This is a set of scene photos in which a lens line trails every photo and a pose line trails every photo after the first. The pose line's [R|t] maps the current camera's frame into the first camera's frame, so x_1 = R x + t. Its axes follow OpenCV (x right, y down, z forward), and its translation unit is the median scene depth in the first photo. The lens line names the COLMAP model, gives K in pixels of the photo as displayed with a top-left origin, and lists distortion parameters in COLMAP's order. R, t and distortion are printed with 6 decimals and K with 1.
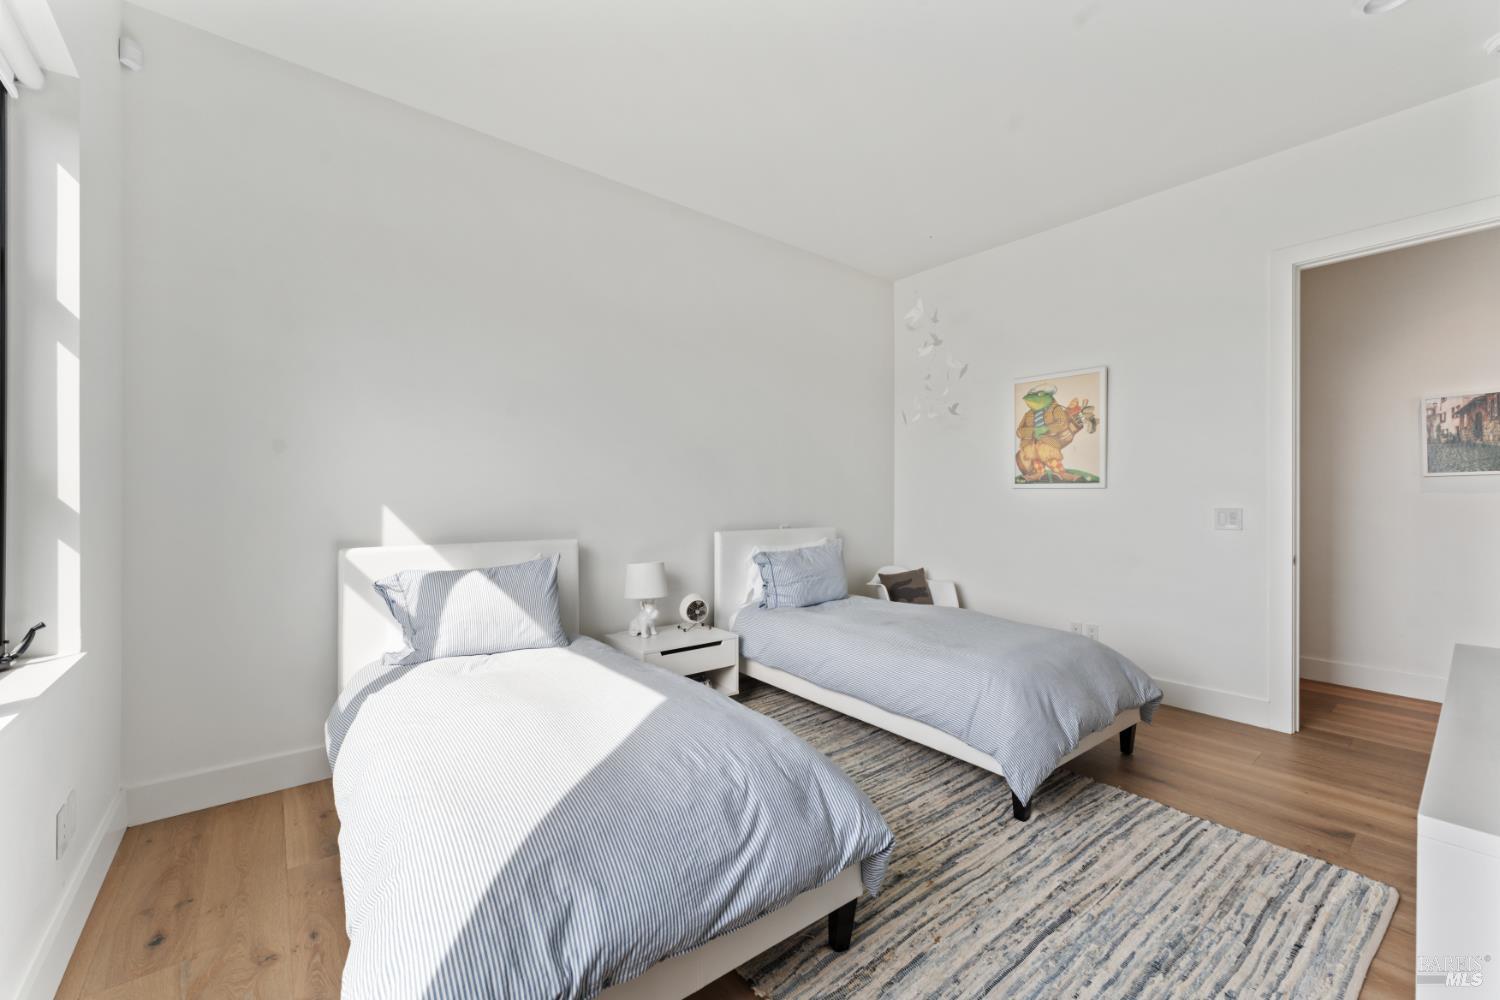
lens RADIAL K [[599.0, 0, 749.0], [0, 599.0, 498.5], [0, 0, 1]] dist [0.000553, -0.000738]
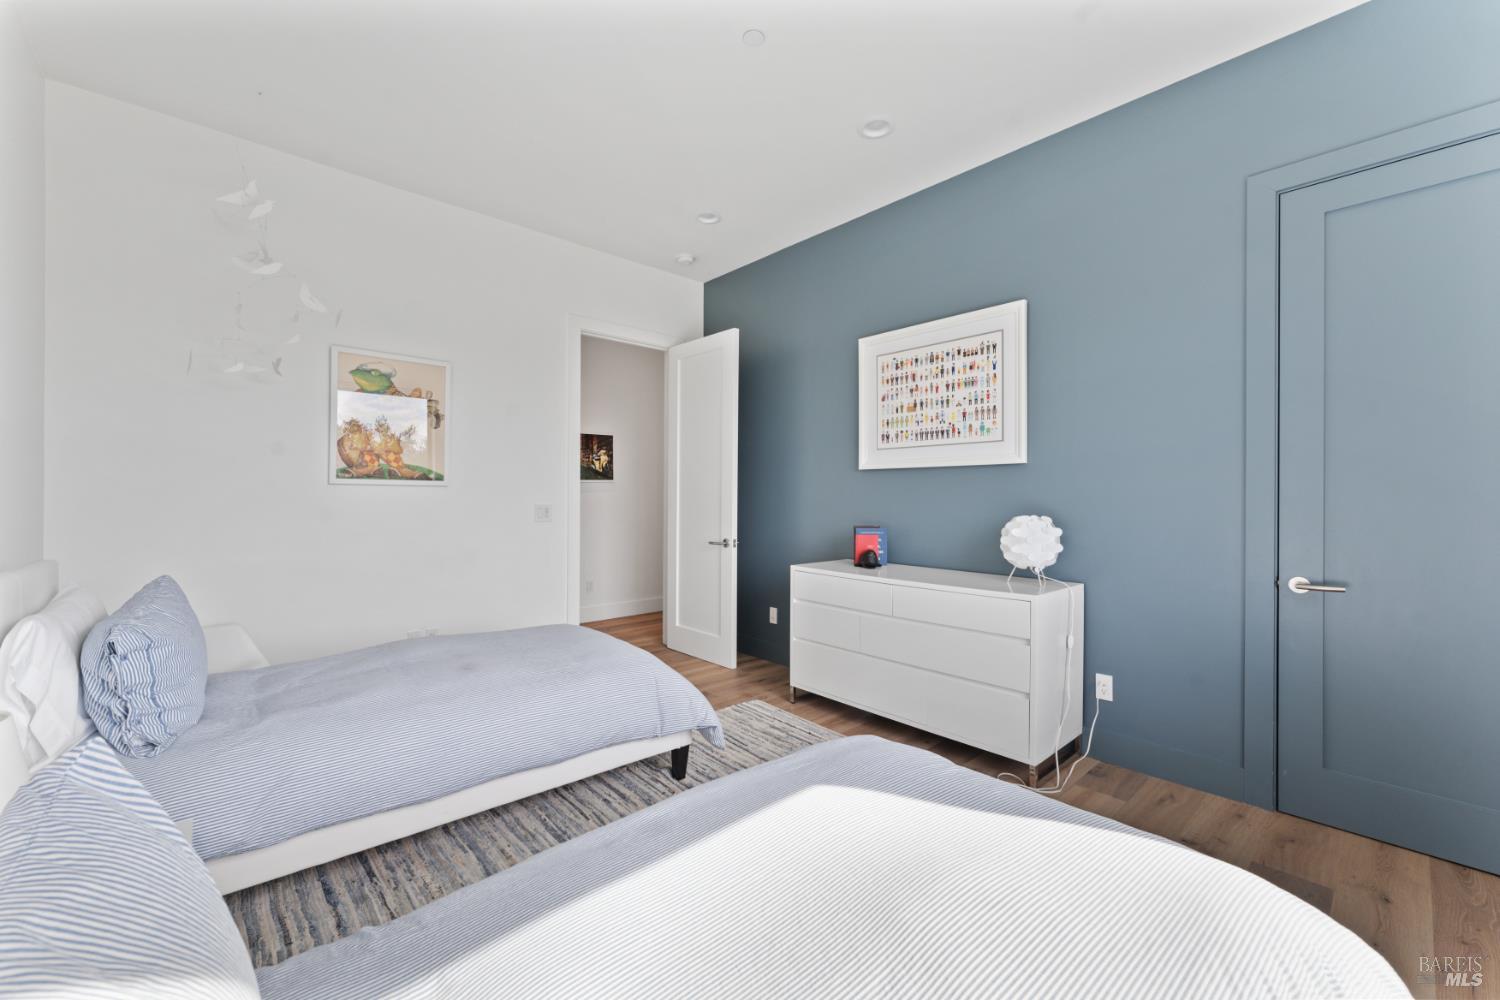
lens RADIAL K [[599.0, 0, 749.0], [0, 599.0, 498.8], [0, 0, 1]] dist [0.000553, -0.000738]
pose [[-0.059378, -0.004772, 0.998224, -0.401729], [-0.000164, 0.999989, 0.004771, -0.001583], [-0.998236, 0.000120, -0.059378, 0.545996]]
